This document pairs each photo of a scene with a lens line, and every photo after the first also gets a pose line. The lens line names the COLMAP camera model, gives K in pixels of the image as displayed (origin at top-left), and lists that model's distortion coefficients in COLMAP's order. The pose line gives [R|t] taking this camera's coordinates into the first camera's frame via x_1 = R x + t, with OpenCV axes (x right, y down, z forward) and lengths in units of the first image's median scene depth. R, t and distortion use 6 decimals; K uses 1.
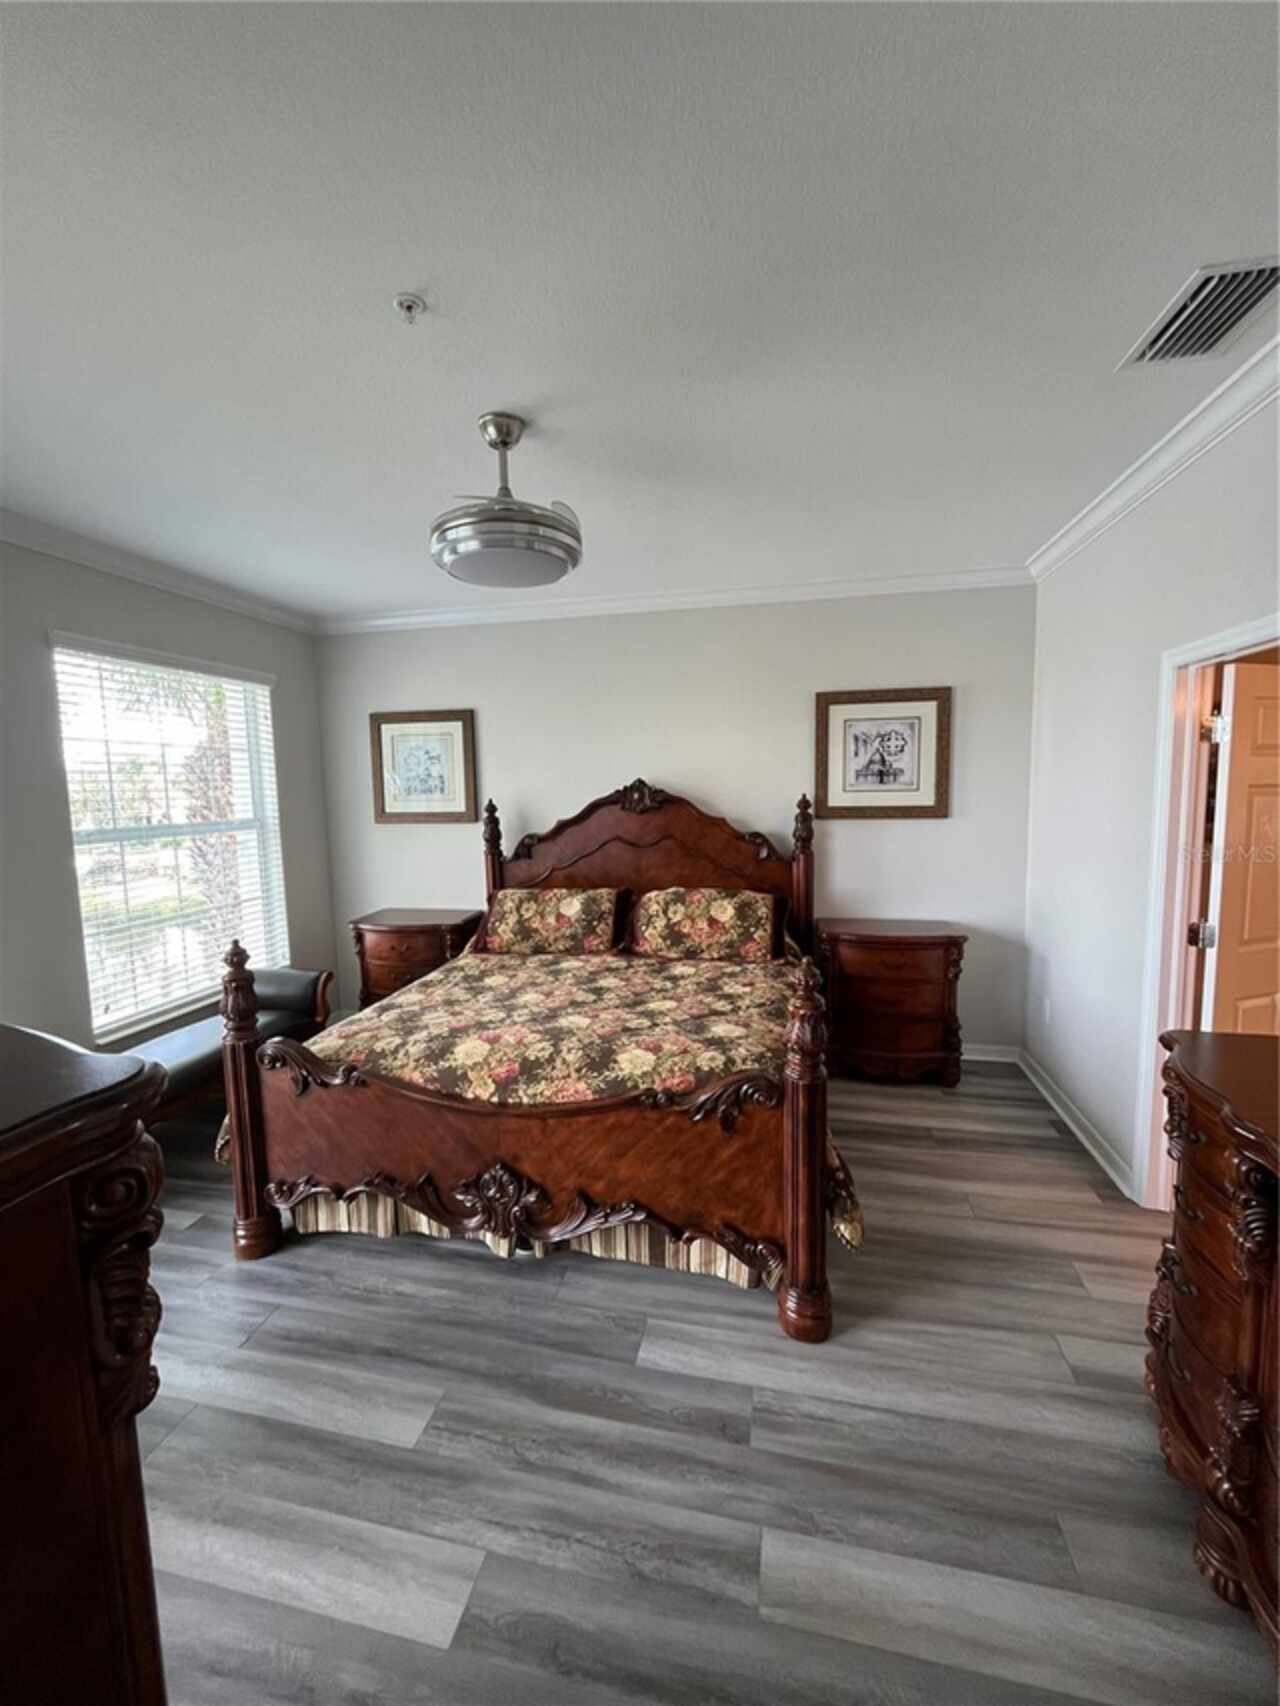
lens RADIAL K [[688.1, 0, 639.0], [0, 688.1, 855.0], [0, 0, 1]] dist [-0.003641, -0.000257]
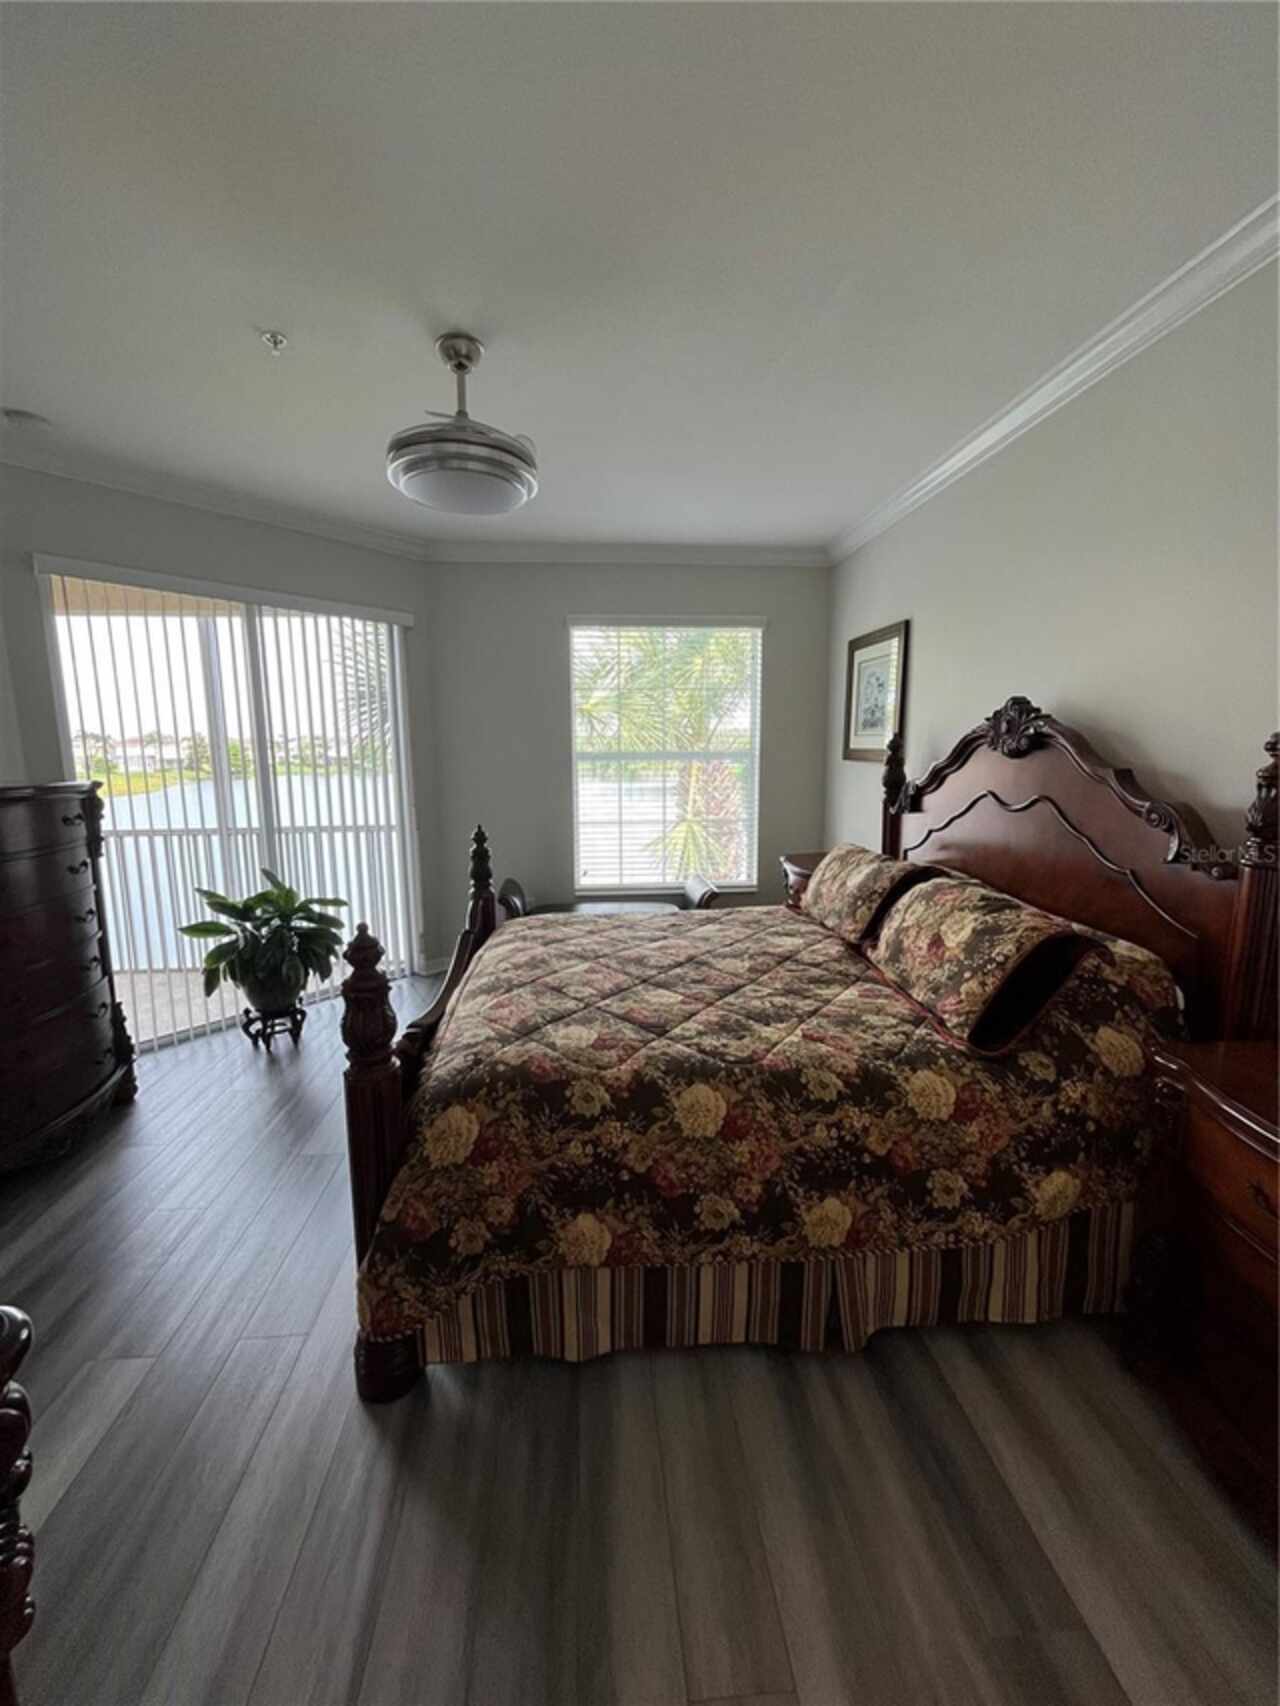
lens RADIAL K [[688.1, 0, 635.2], [0, 688.1, 854.2], [0, 0, 1]] dist [-0.003641, -0.000257]
pose [[0.283993, 0.164772, -0.944563, 0.628568], [-0.096601, 0.985028, 0.142787, -0.037247], [0.953948, 0.050695, 0.295658, 0.646193]]
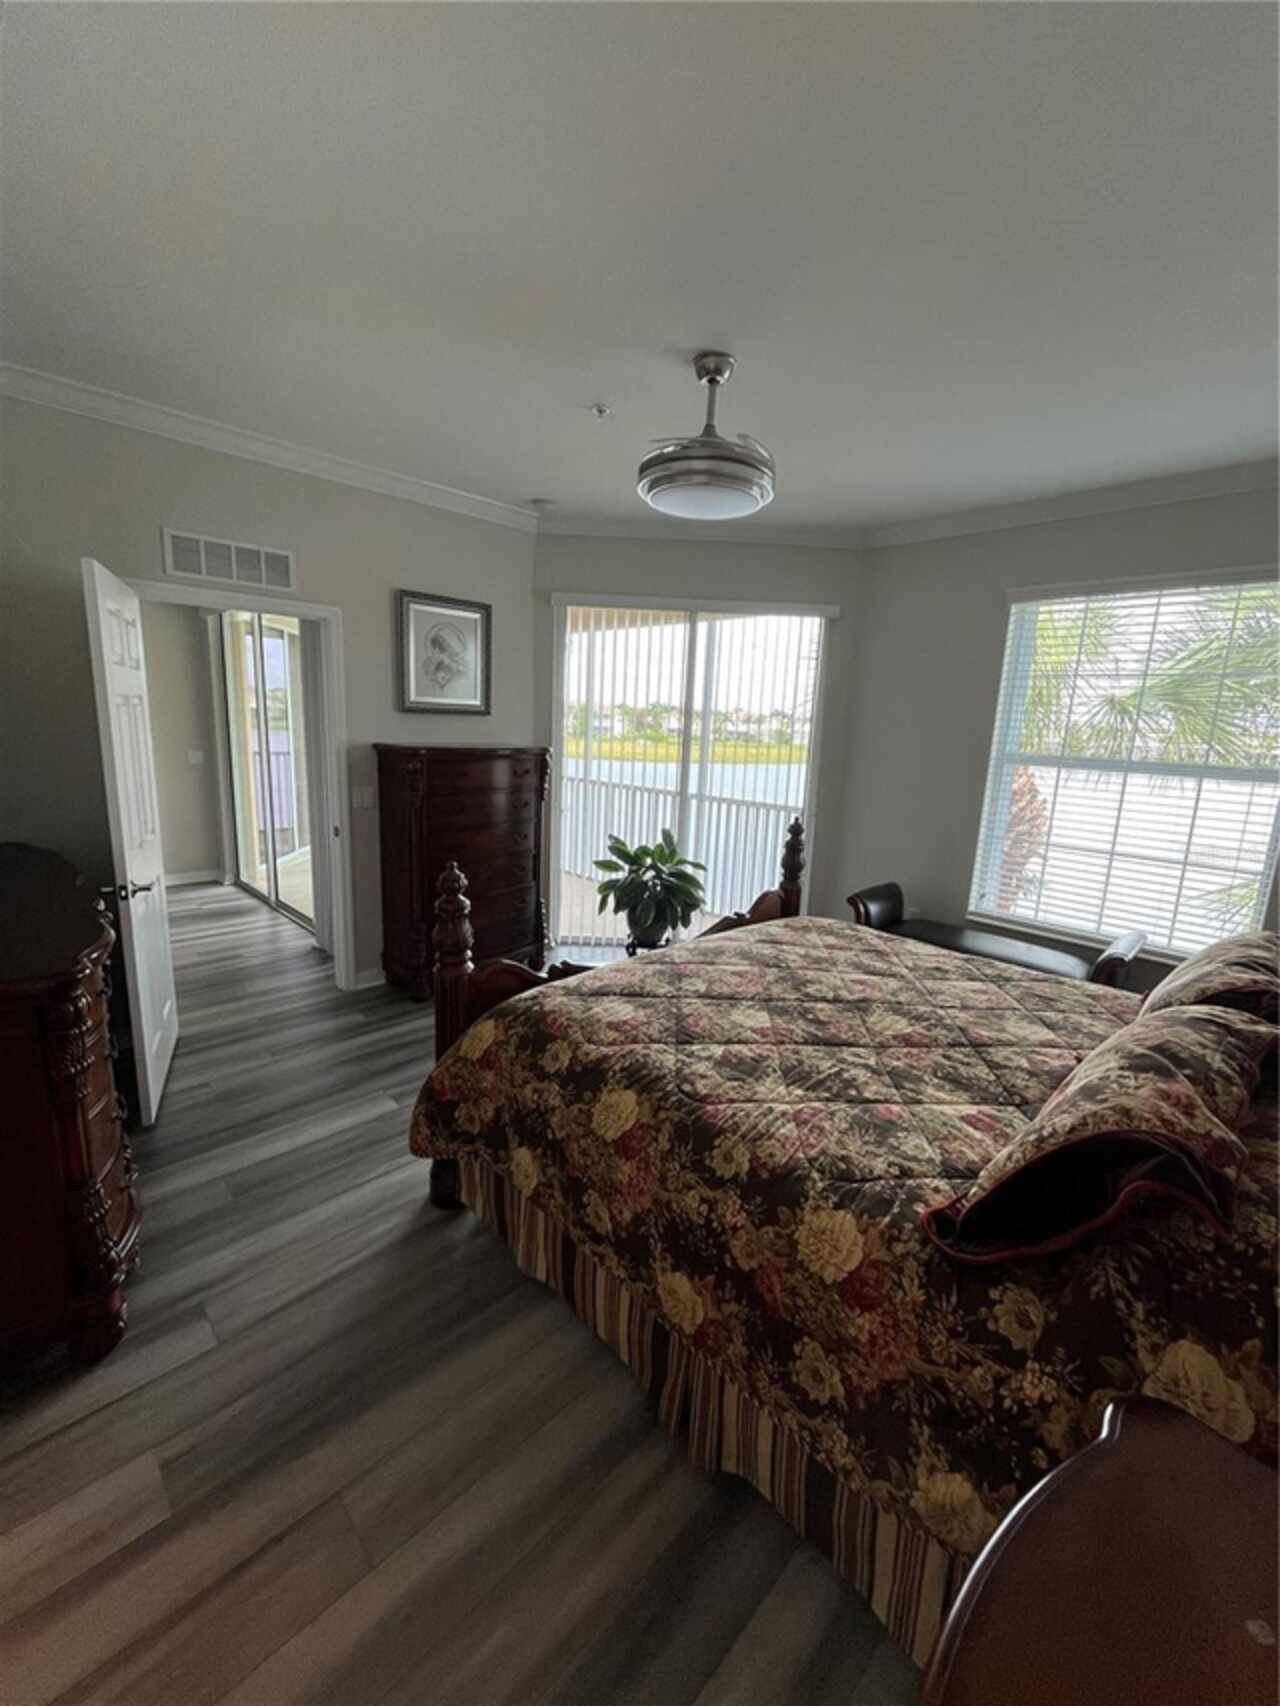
lens RADIAL K [[688.1, 0, 627.8], [0, 688.1, 851.6], [0, 0, 1]] dist [-0.003641, -0.000257]
pose [[-0.560614, 0.152710, -0.813874, 0.573100], [-0.113770, 0.959324, 0.258368, -0.099992], [0.820224, 0.237439, -0.520437, 1.070948]]
